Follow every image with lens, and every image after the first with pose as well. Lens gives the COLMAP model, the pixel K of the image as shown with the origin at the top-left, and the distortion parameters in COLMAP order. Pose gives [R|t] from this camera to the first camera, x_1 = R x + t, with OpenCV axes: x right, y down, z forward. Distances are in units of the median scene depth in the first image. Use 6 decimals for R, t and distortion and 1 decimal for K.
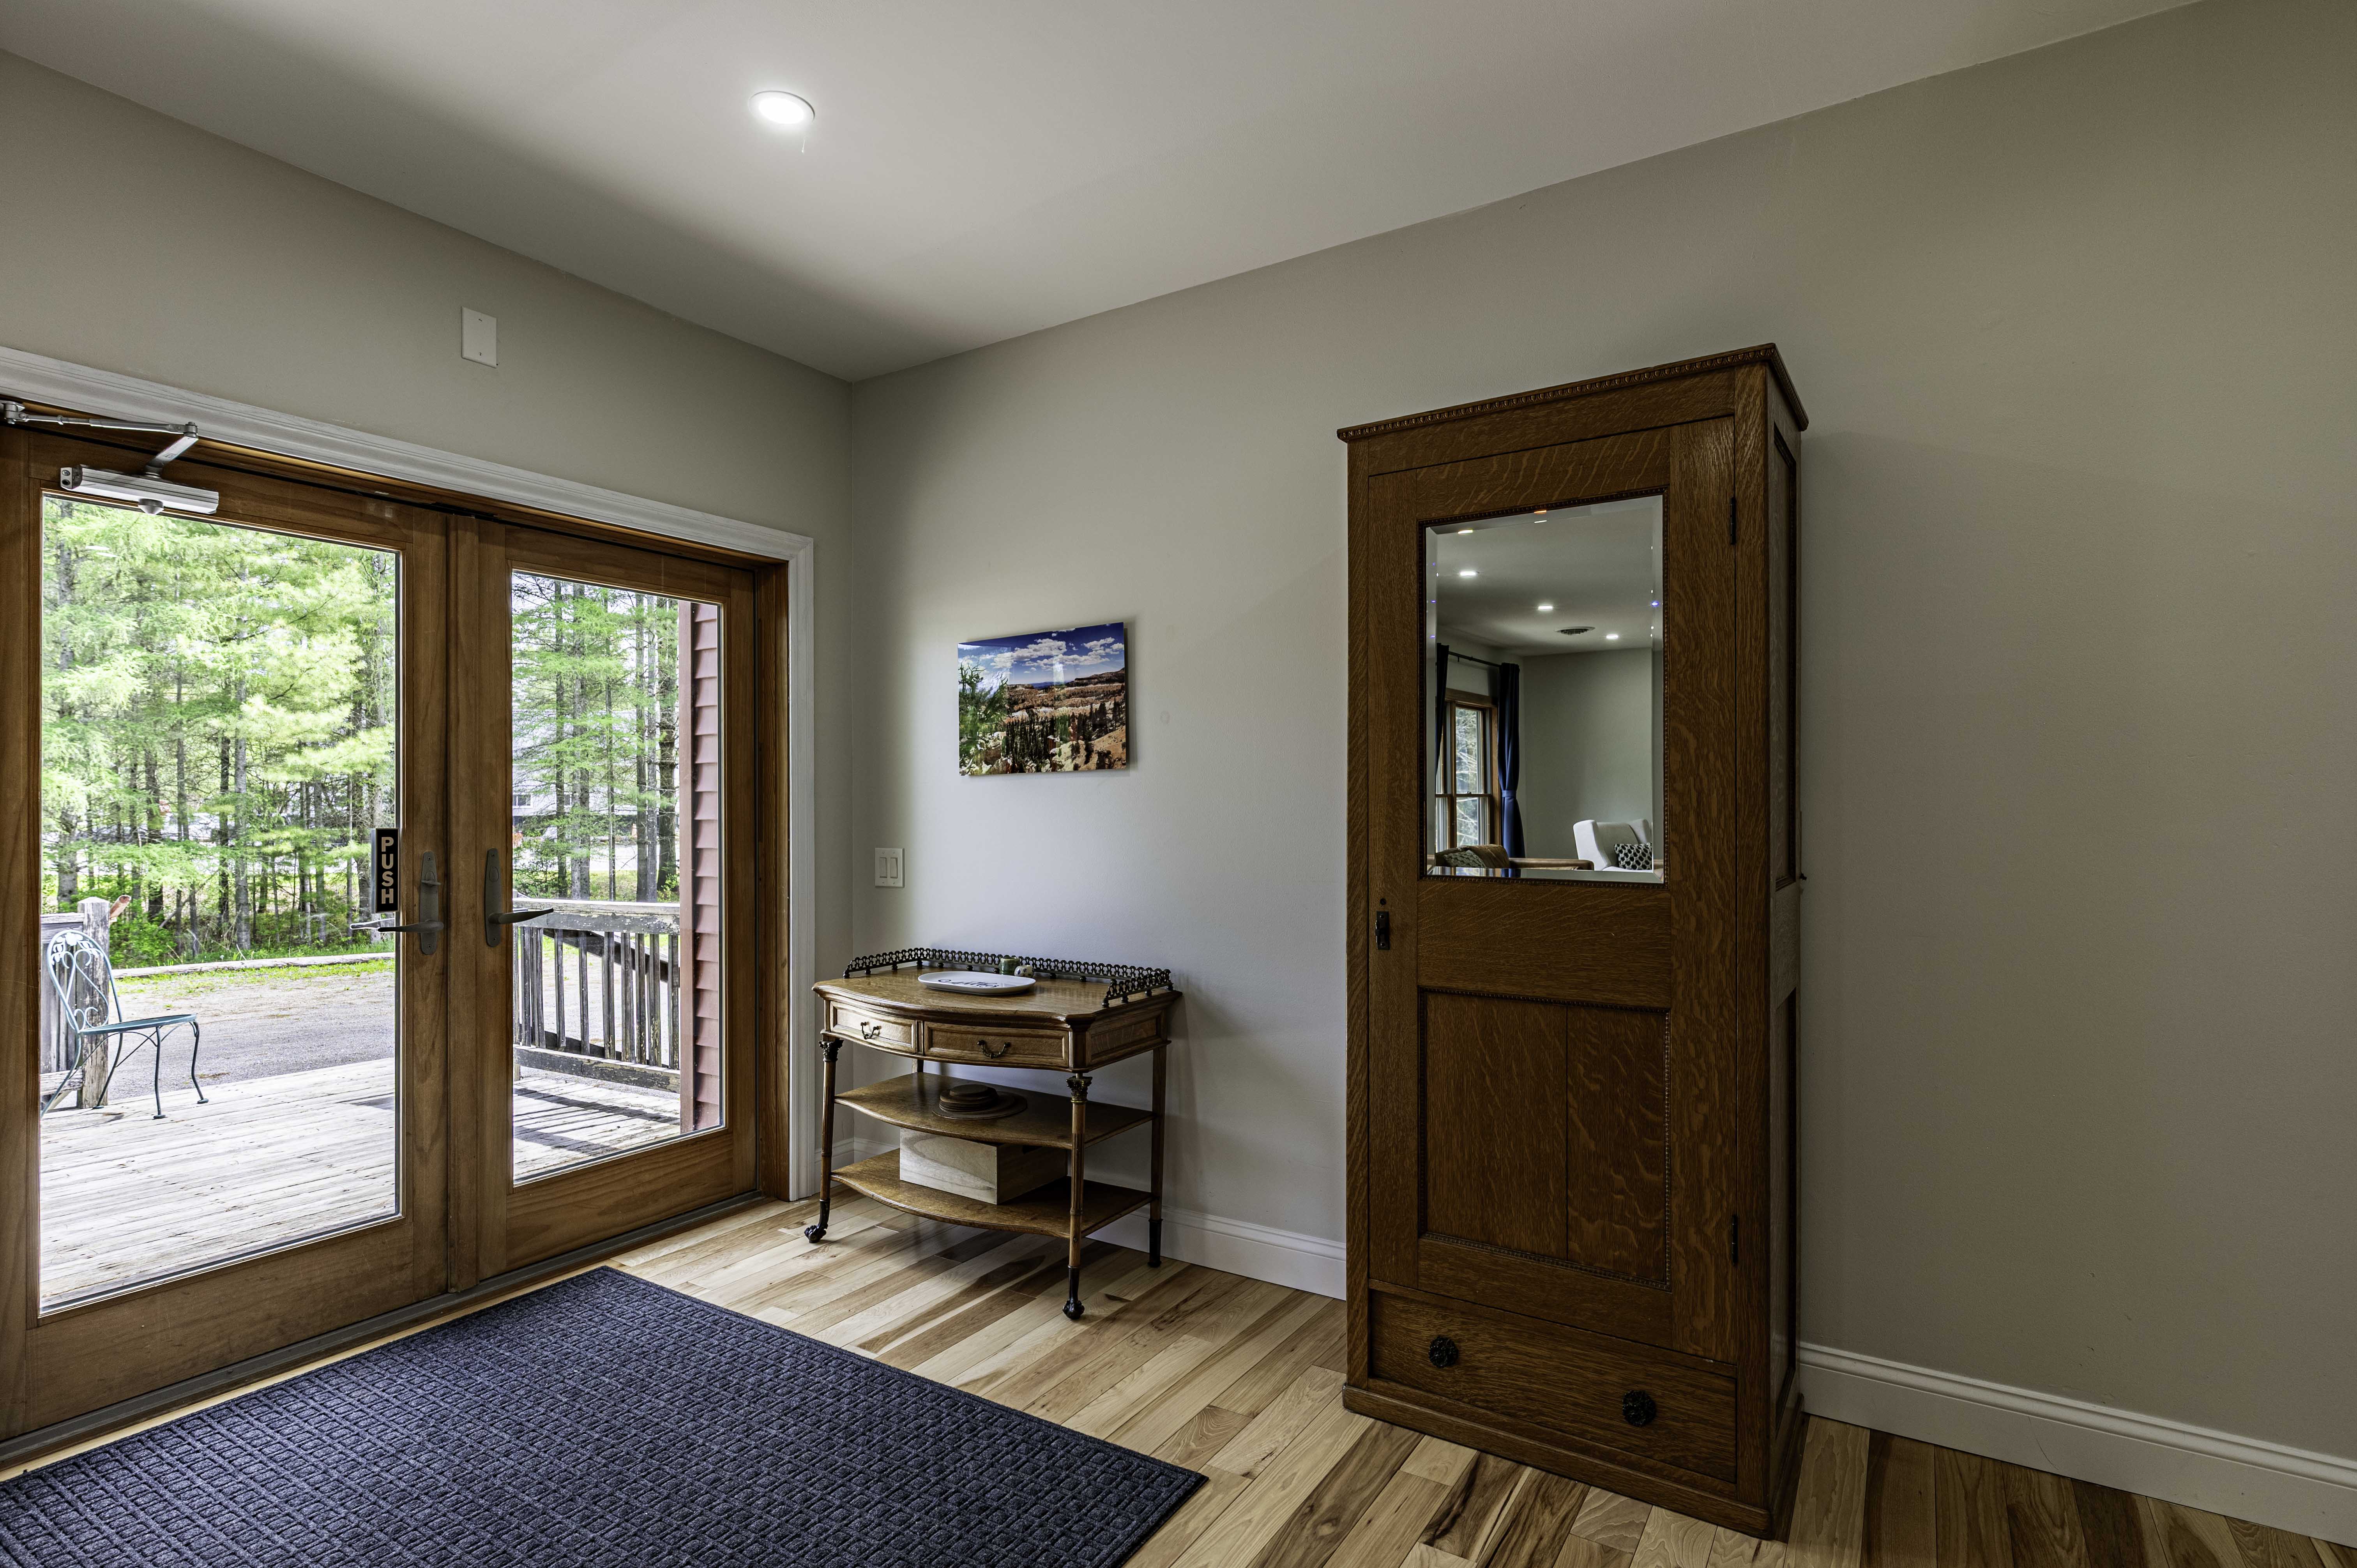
lens RADIAL K [[1147.2, 0, 1174.4], [0, 1147.2, 789.3], [0, 0, 1]] dist [0.000314, -0.000182]
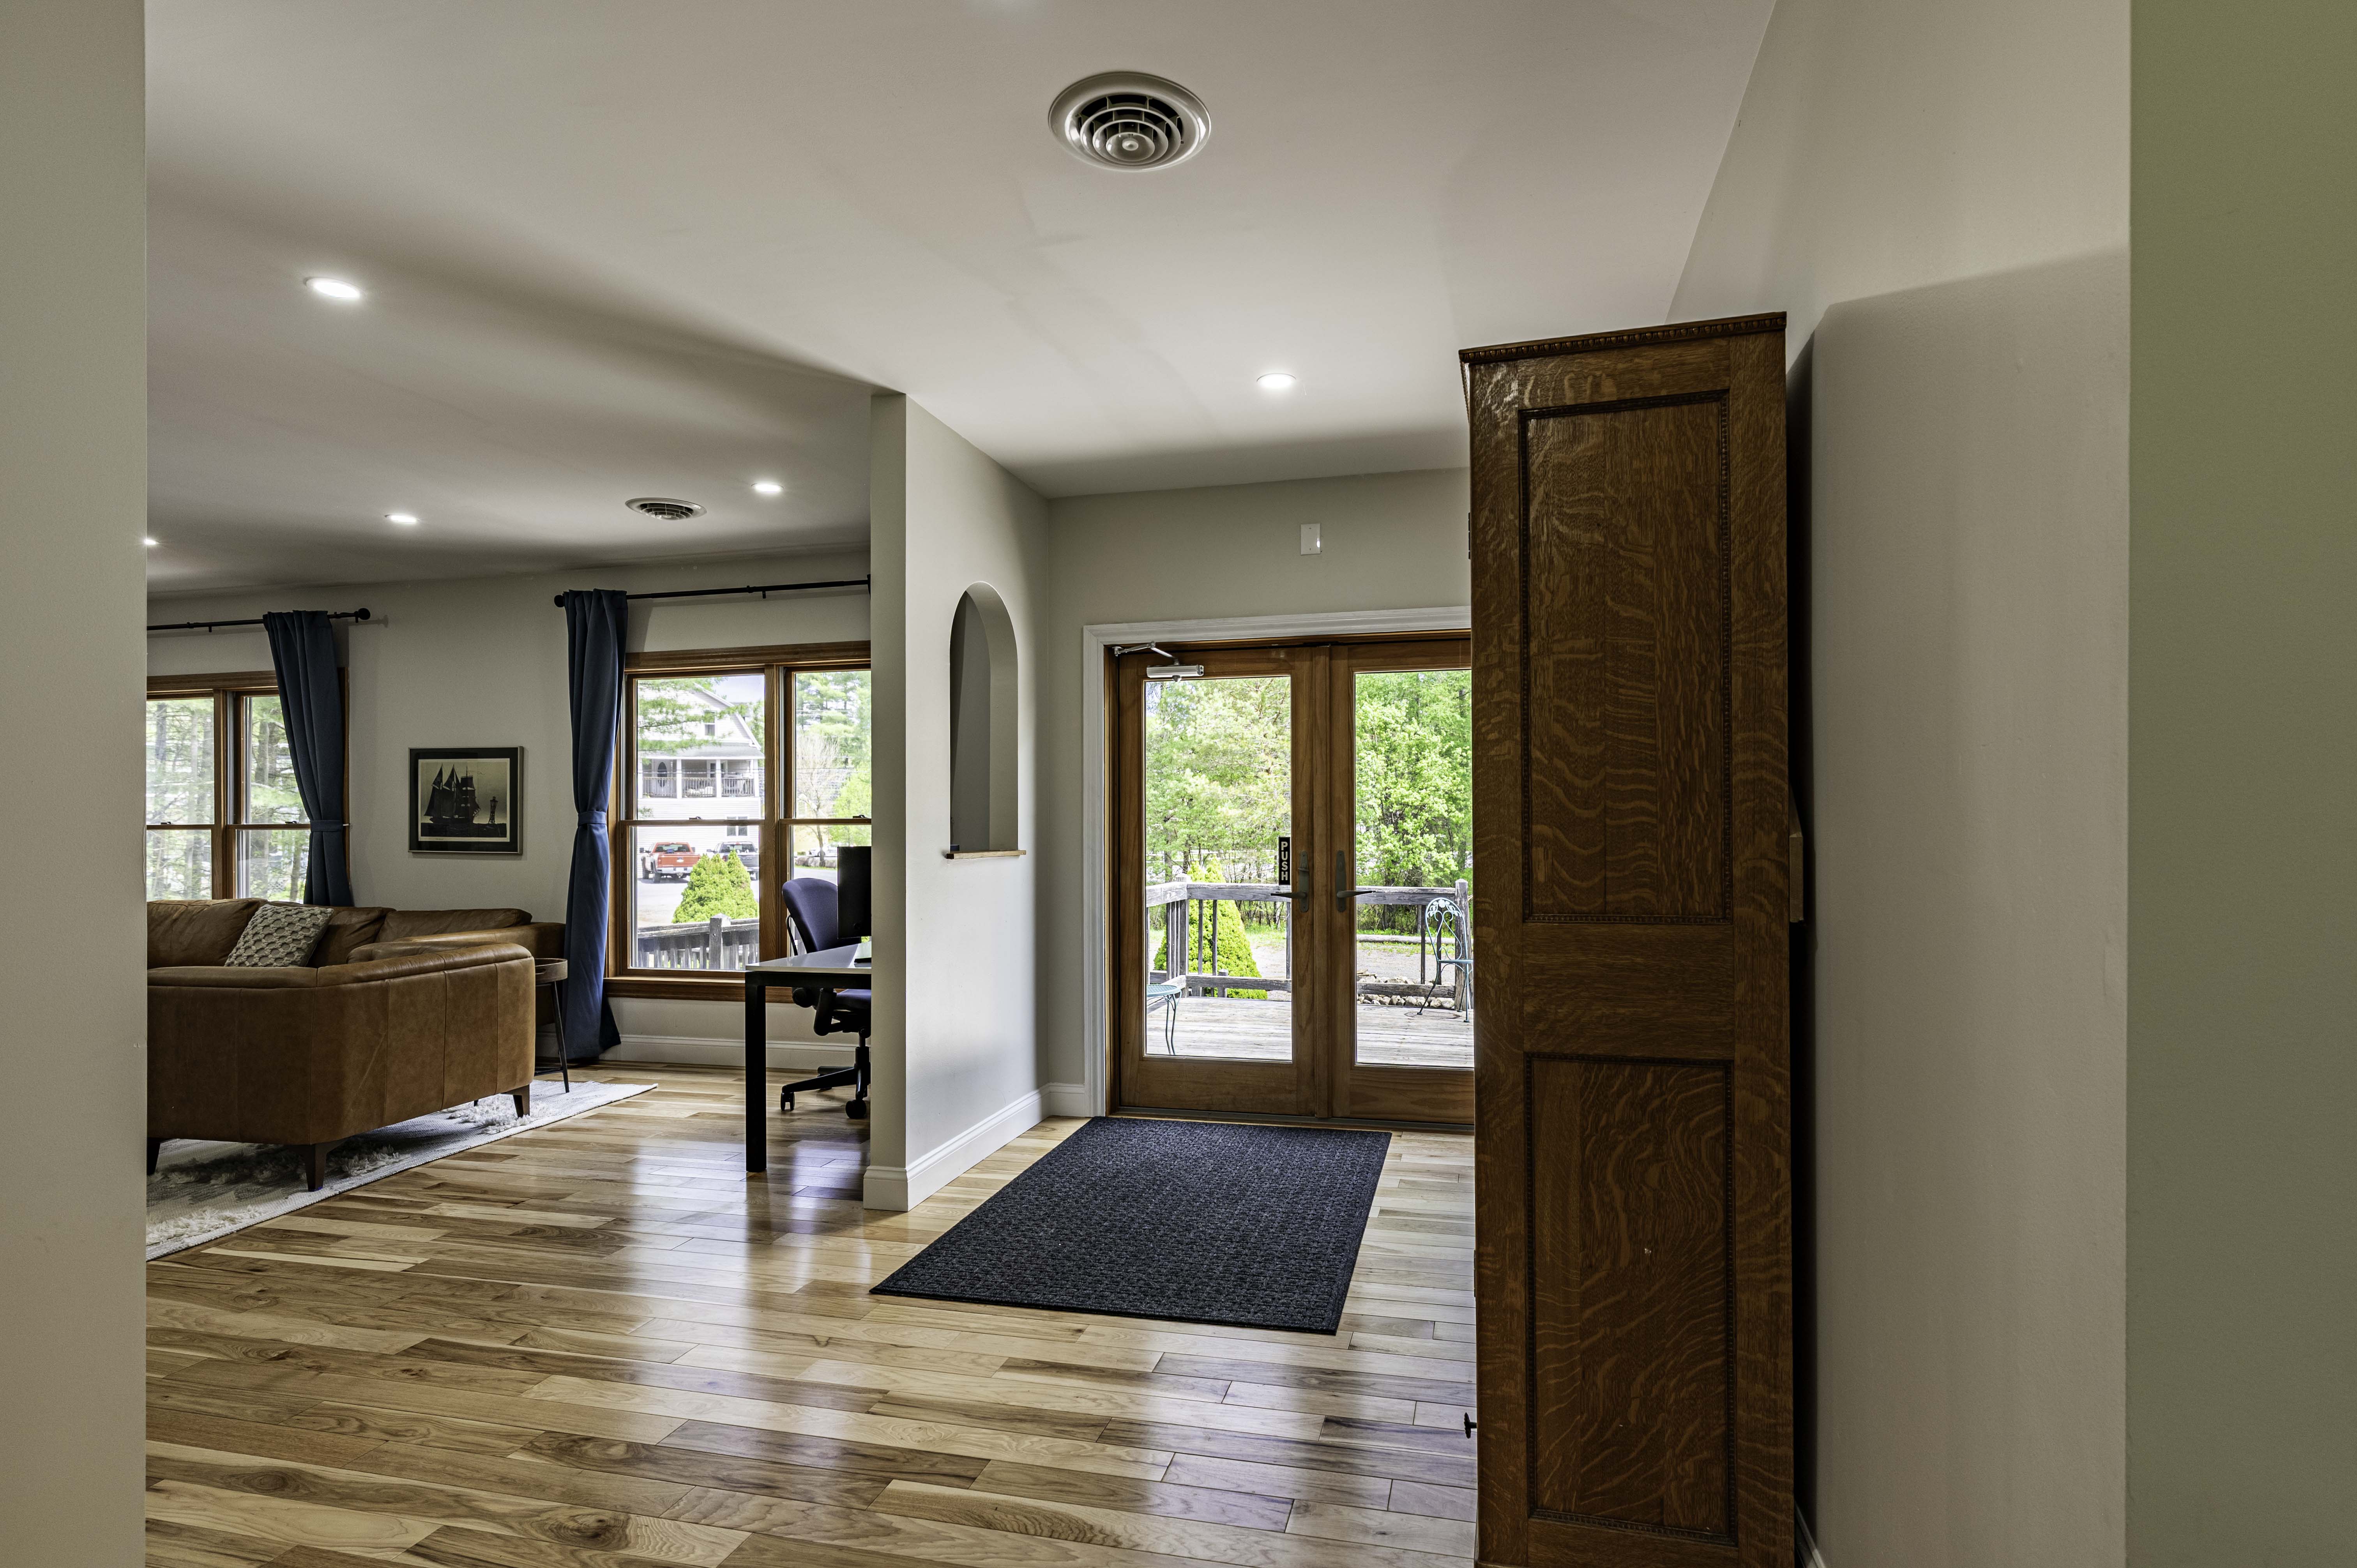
lens RADIAL K [[1155.4, 0, 1226.3], [0, 1155.4, 821.4], [0, 0, 1]] dist [0.002039, 0.000464]
pose [[0.337444, 0.000113, -0.941346, 0.910173], [0.017920, 0.999818, 0.006543, -0.002484], [0.941175, -0.019077, 0.337380, 0.322405]]
